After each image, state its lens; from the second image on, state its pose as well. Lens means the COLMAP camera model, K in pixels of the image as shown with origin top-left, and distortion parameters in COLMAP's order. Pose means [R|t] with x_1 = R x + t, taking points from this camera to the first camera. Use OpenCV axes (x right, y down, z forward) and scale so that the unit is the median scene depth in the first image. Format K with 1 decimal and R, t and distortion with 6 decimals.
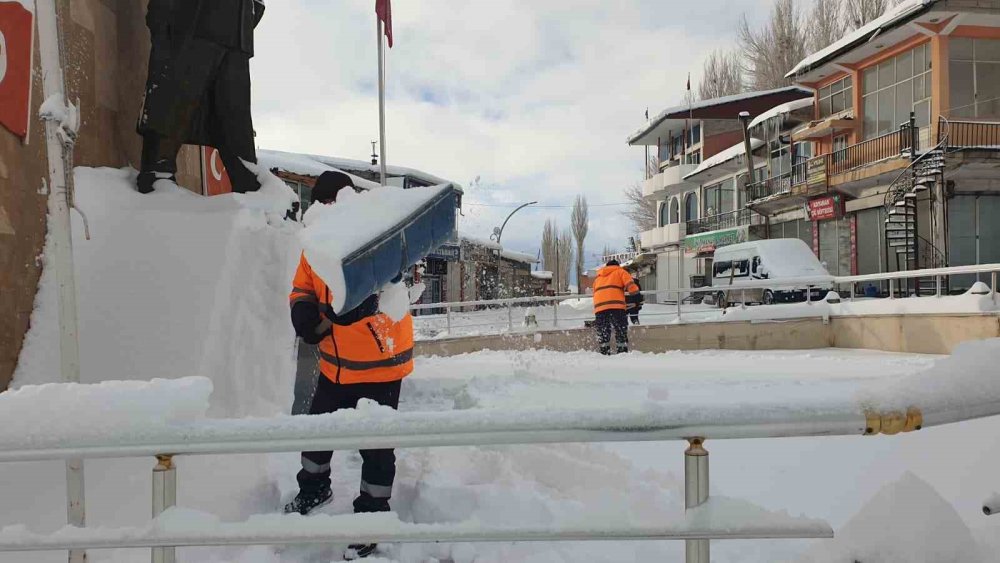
lens RADIAL K [[813.0, 0, 497.9], [0, 813.0, 276.4], [0, 0, 1]] dist [0.073534, 0.000483]
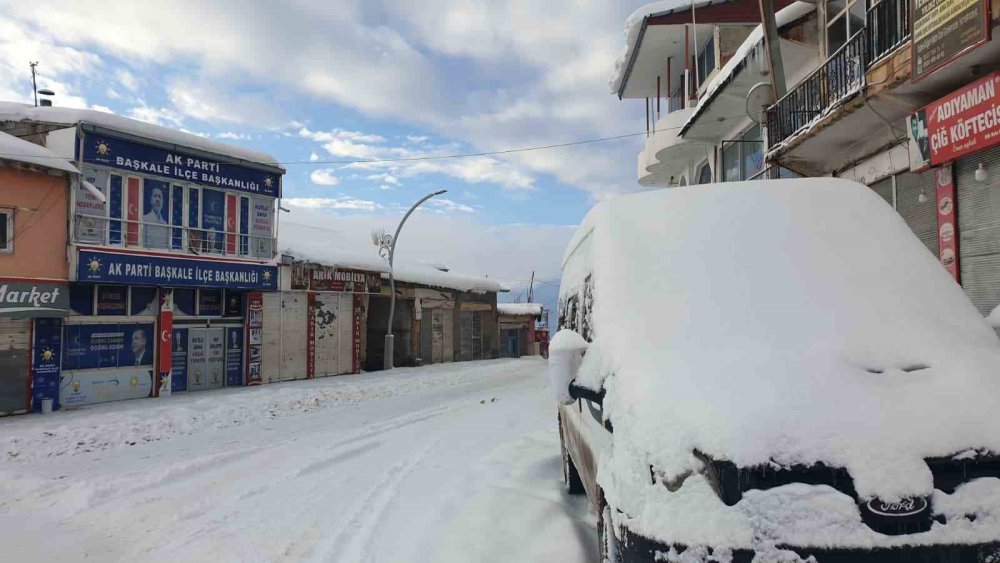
lens RADIAL K [[813.0, 0, 497.9], [0, 813.0, 276.4], [0, 0, 1]] dist [0.073534, 0.000483]
pose [[0.991923, -0.011185, -0.126350, 0.190876], [0.007133, 0.999447, -0.032478, -0.010807], [0.126644, 0.031314, 0.991454, 0.494763]]
